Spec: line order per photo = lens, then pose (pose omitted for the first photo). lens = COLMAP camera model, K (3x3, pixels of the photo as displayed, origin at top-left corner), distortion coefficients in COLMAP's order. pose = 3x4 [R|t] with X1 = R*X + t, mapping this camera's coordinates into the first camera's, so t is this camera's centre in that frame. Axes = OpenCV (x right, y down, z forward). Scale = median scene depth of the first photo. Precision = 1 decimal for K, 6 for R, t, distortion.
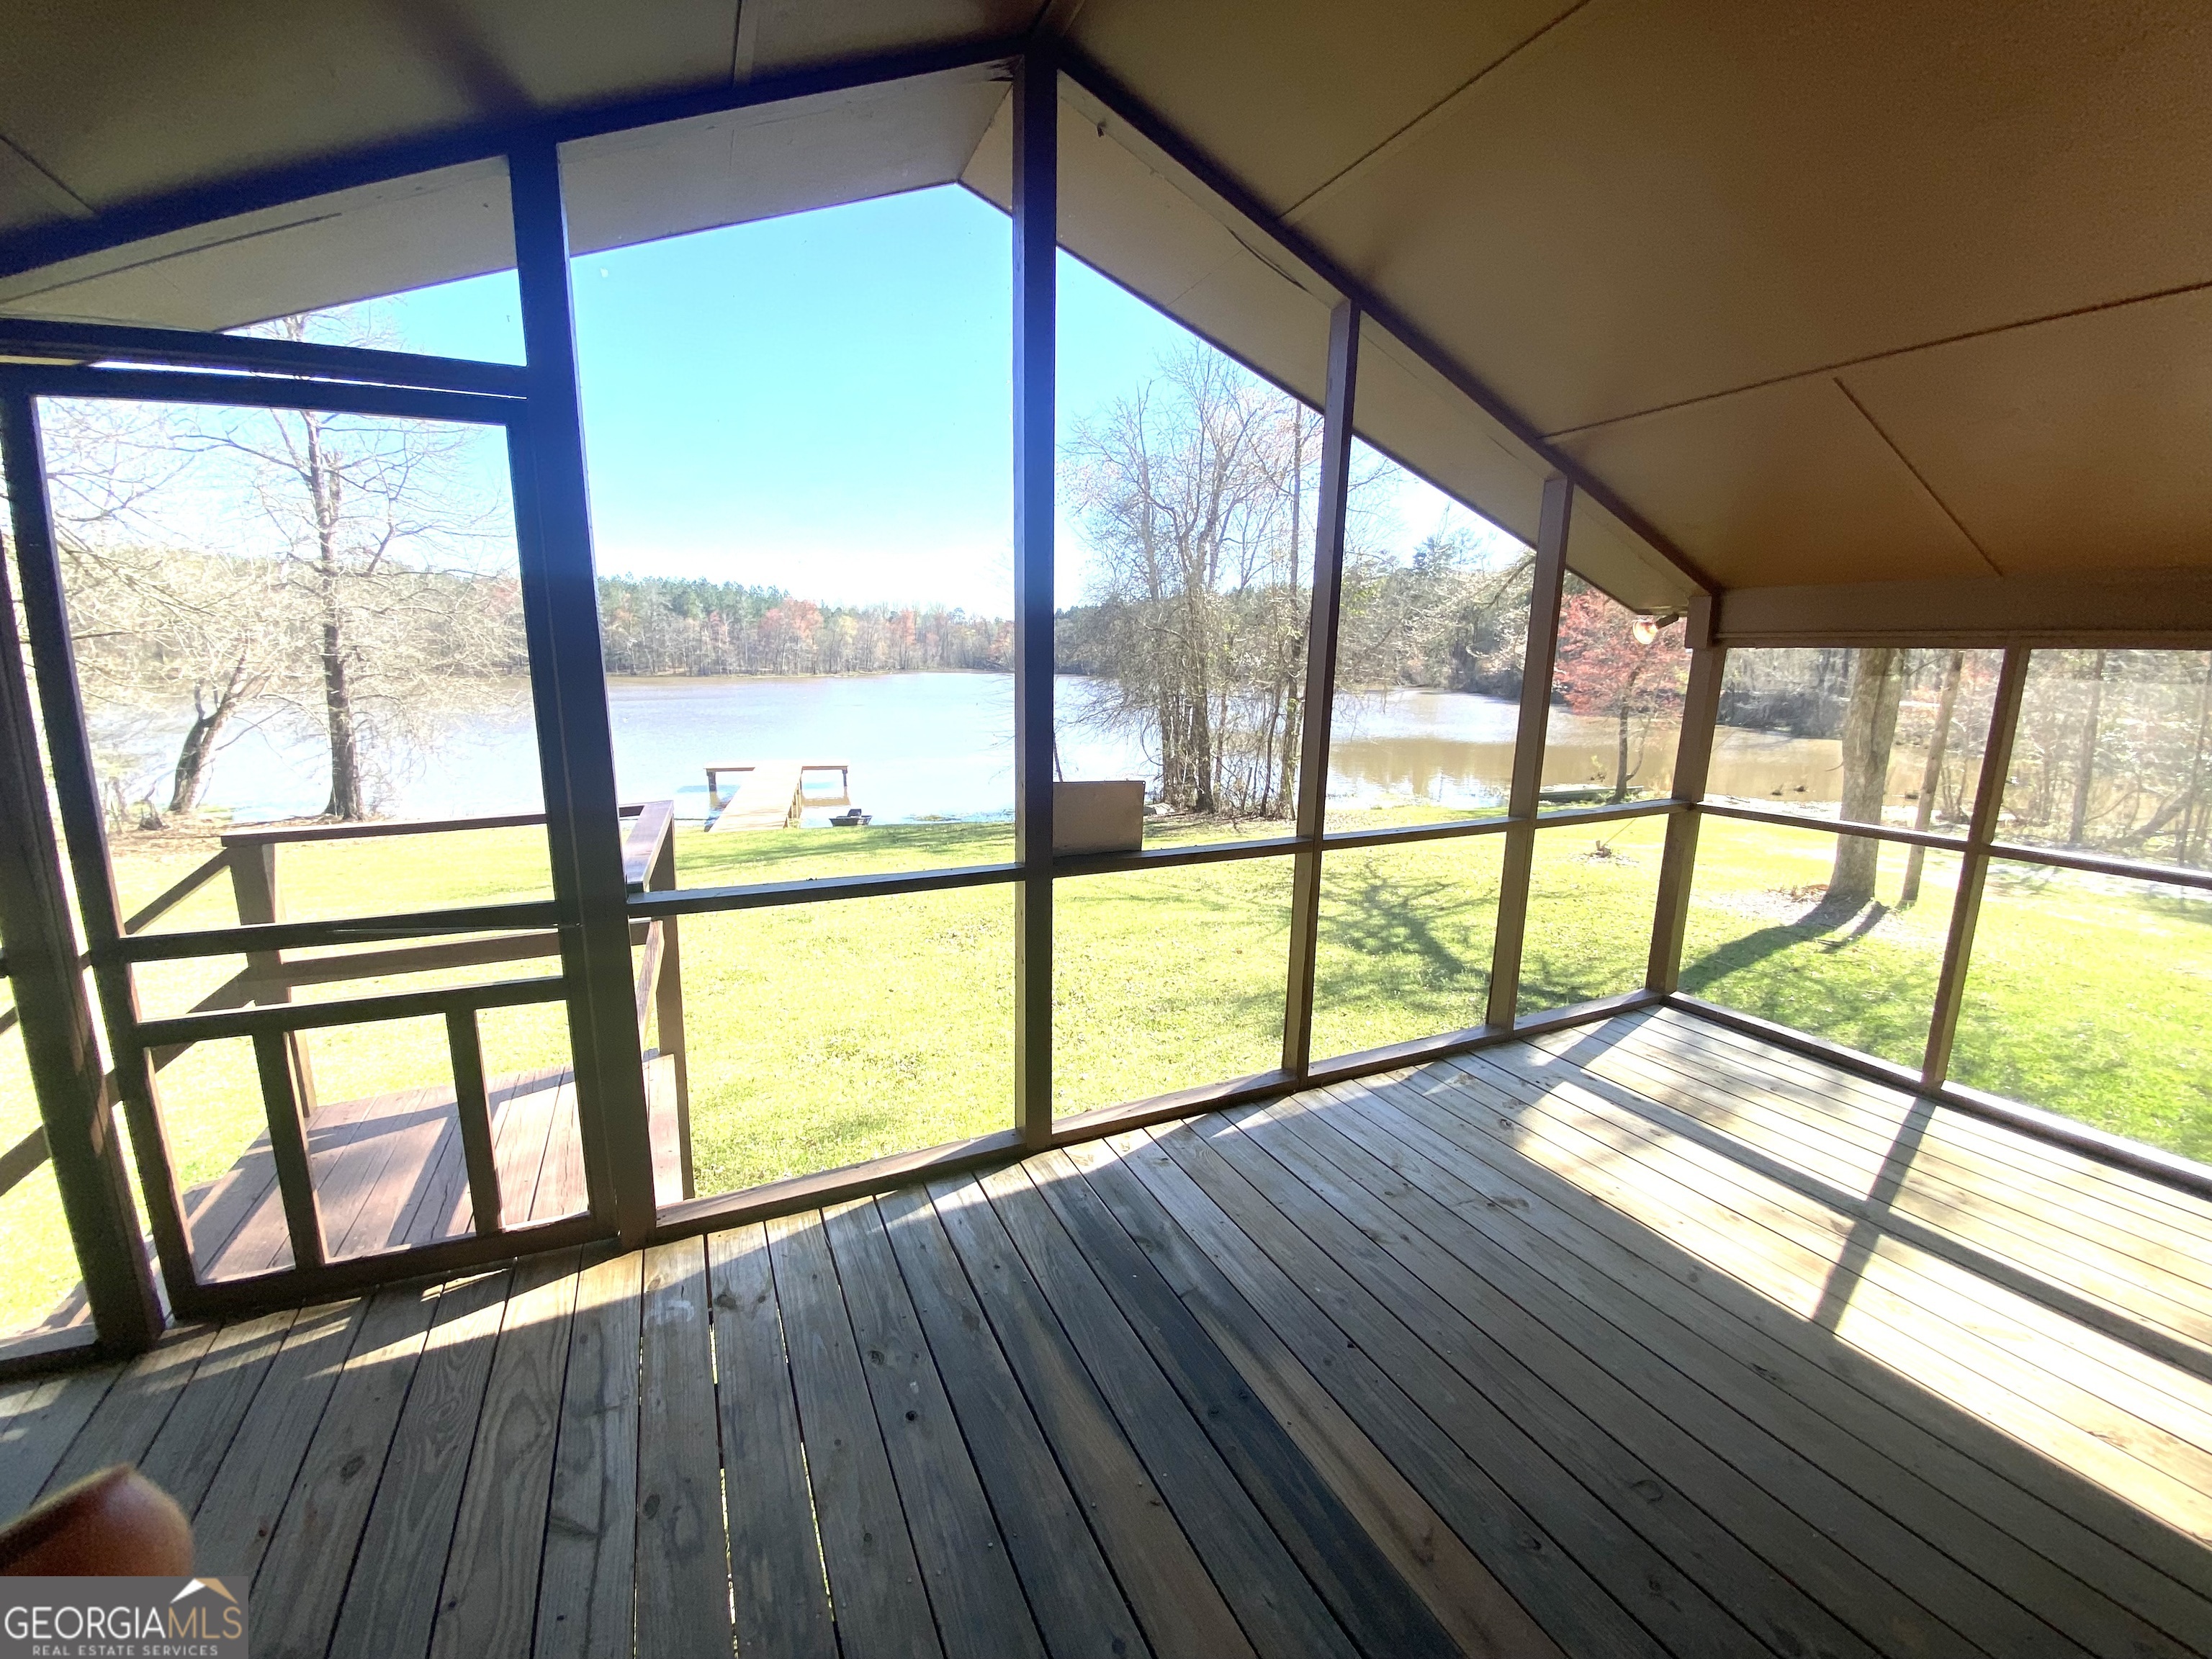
lens RADIAL K [[932.7, 0, 1094.9], [0, 932.7, 842.9], [0, 0, 1]] dist [0.045124, -0.039046]
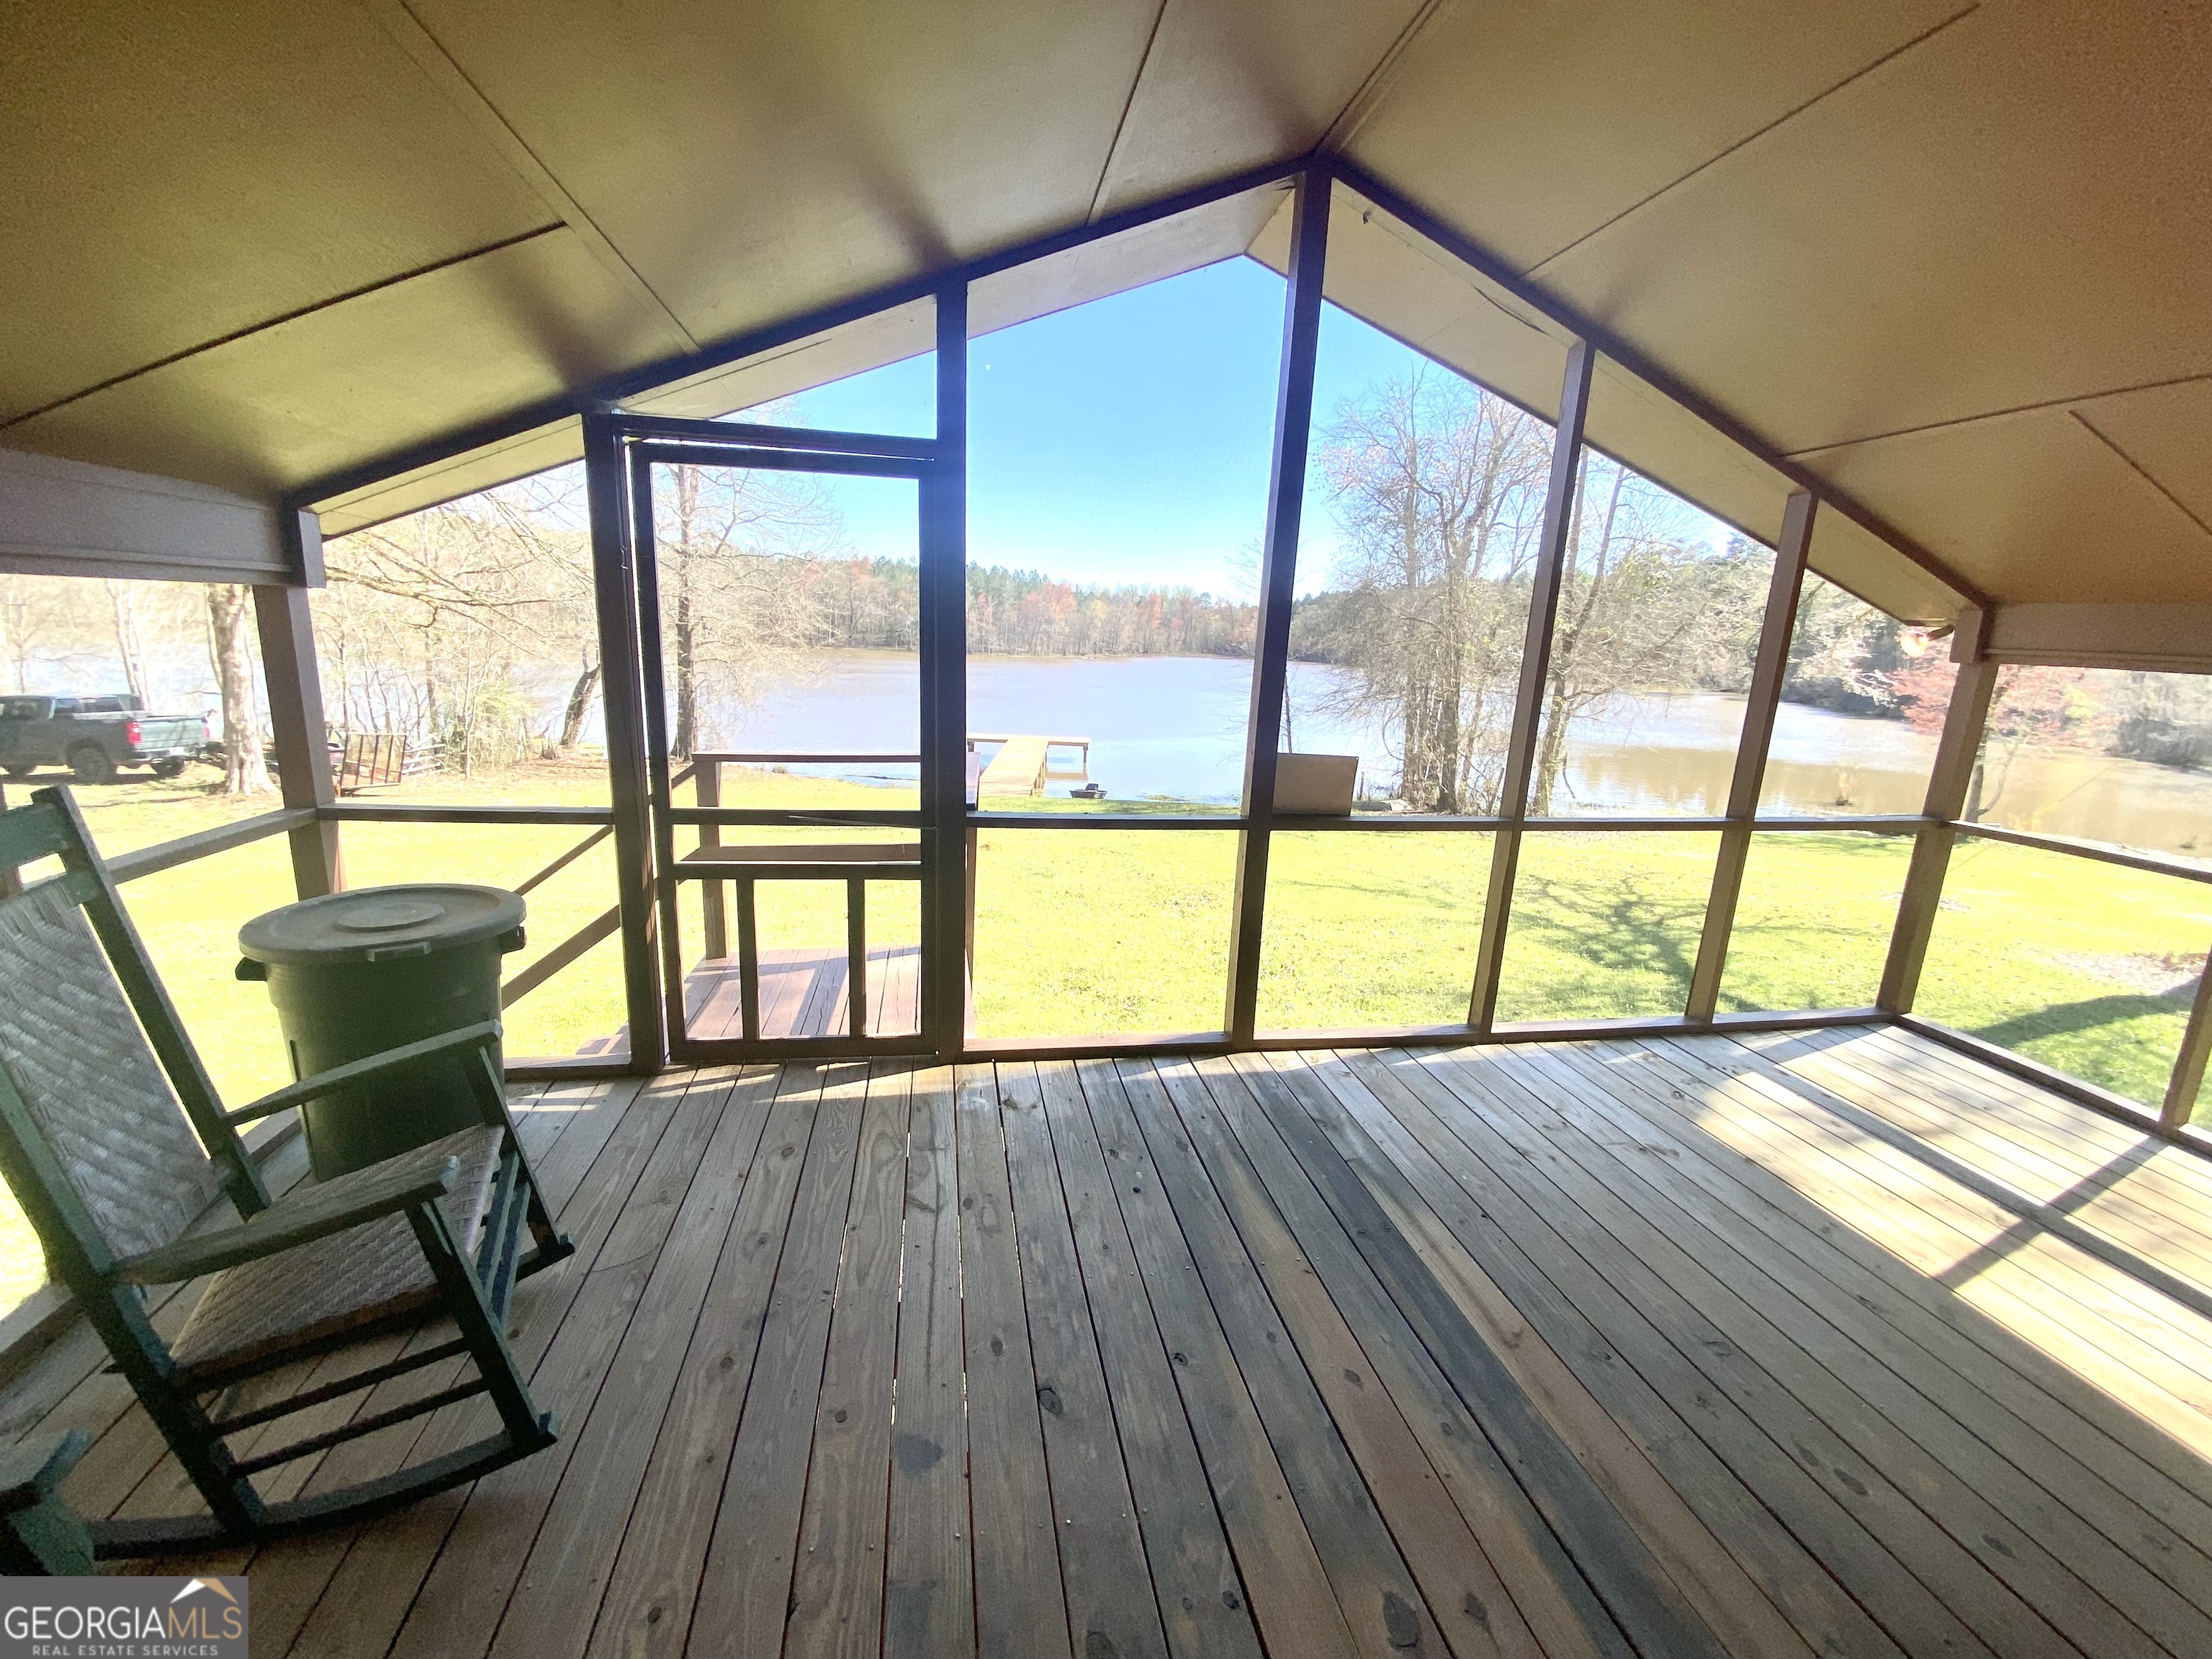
lens RADIAL K [[932.7, 0, 1094.9], [0, 932.7, 842.9], [0, 0, 1]] dist [0.045124, -0.039046]
pose [[0.967650, 0.084035, -0.237890, 0.021623], [-0.080313, 0.996448, 0.025312, 0.038819], [0.239172, -0.005388, 0.970962, -0.231870]]
